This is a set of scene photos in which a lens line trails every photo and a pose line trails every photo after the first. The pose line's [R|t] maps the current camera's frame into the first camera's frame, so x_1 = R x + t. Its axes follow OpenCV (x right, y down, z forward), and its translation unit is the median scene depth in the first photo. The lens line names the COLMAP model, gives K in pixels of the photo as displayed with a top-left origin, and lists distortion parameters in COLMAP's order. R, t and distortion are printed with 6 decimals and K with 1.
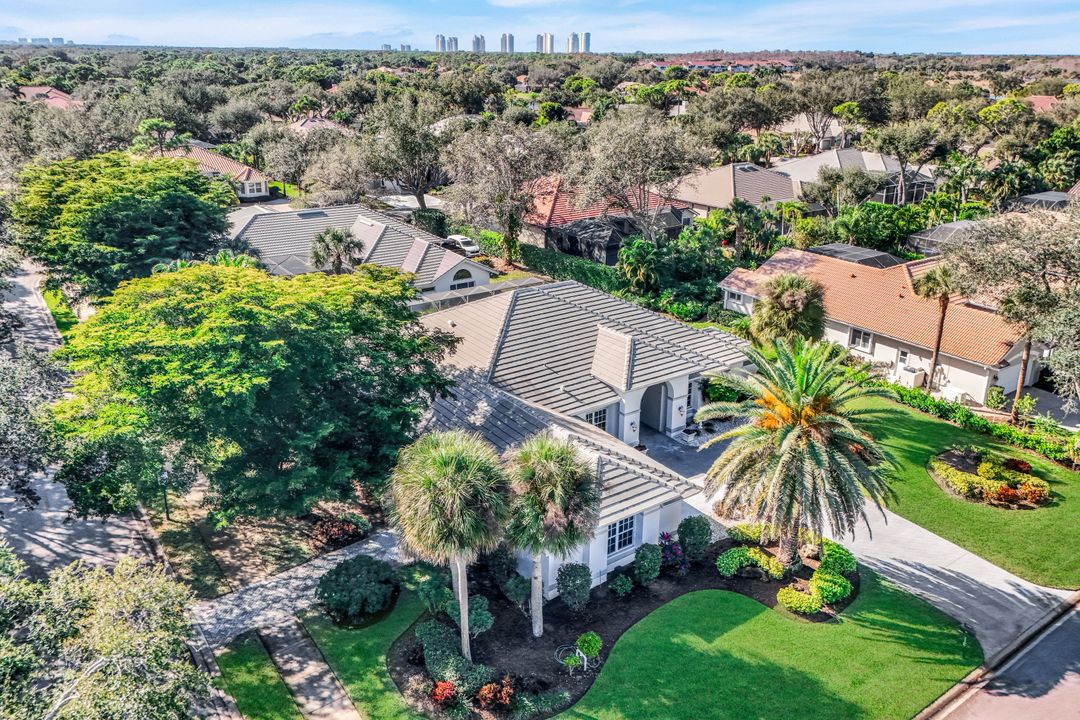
lens RADIAL K [[811.6, 0, 541.1], [0, 811.6, 317.4], [0, 0, 1]] dist [0.071437, -0.055690]
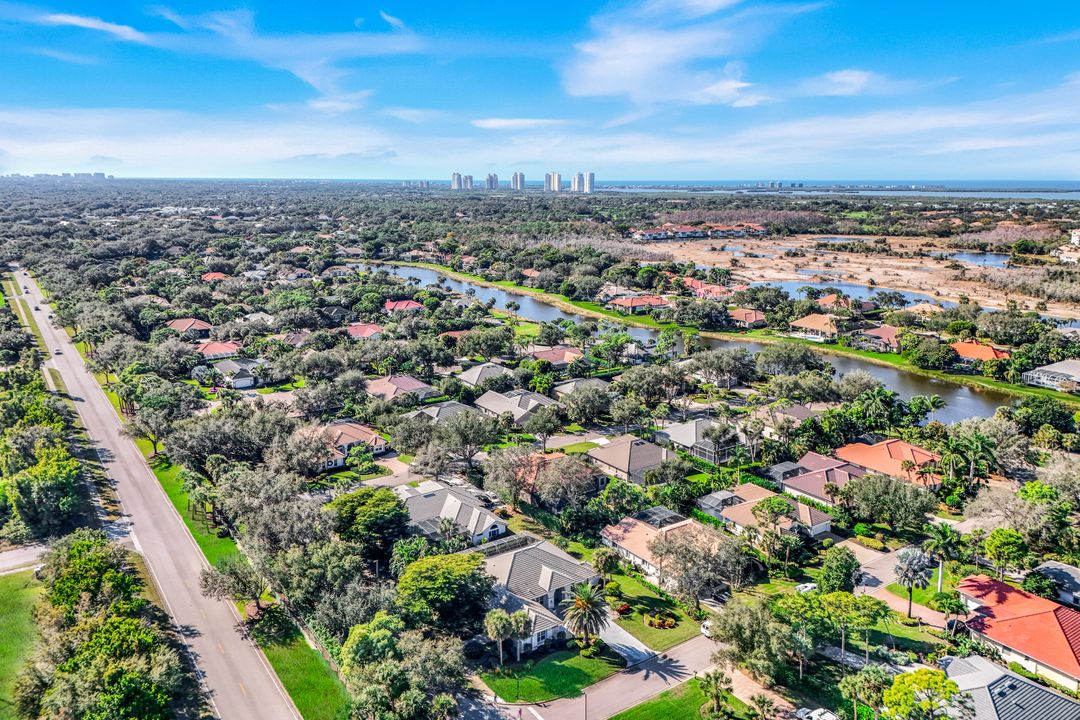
lens RADIAL K [[811.6, 0, 541.1], [0, 811.6, 317.4], [0, 0, 1]] dist [0.071437, -0.055690]
pose [[0.999915, -0.002988, -0.012671, 0.144825], [0.001221, 0.990548, -0.137159, -0.656552], [0.012961, 0.137132, 0.990468, -2.878831]]
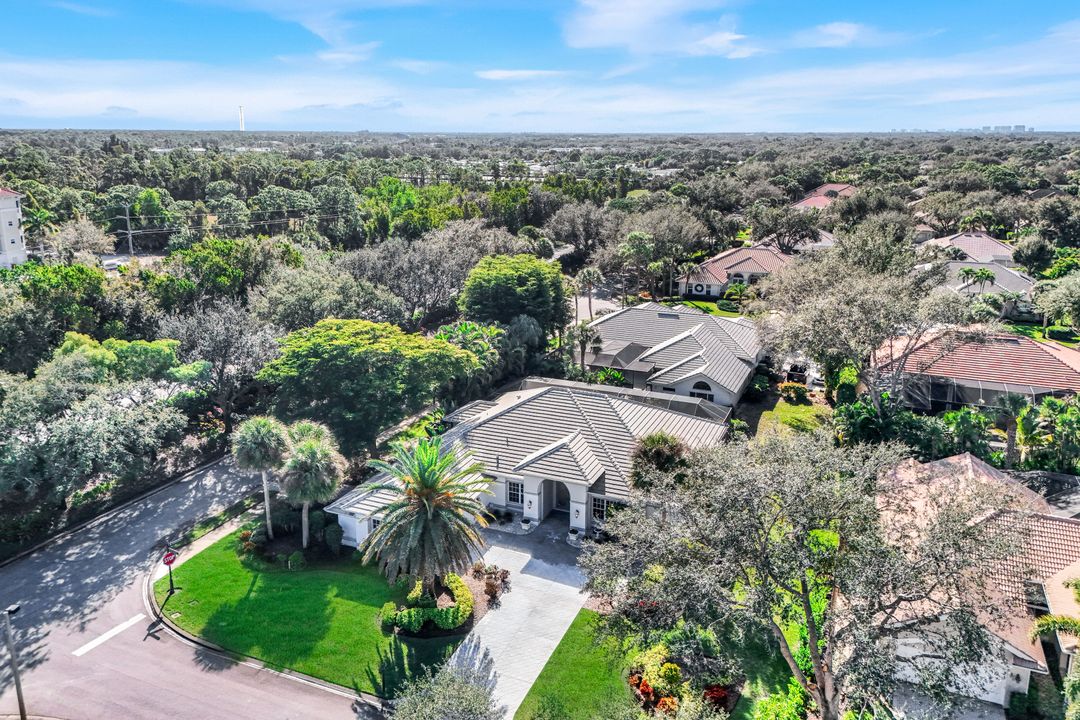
lens RADIAL K [[811.6, 0, 541.1], [0, 811.6, 317.4], [0, 0, 1]] dist [0.071437, -0.055690]
pose [[0.513133, 0.178272, -0.839591, 1.475622], [-0.257529, 0.965101, 0.047528, -0.282644], [0.818763, 0.191830, 0.541136, 0.300881]]
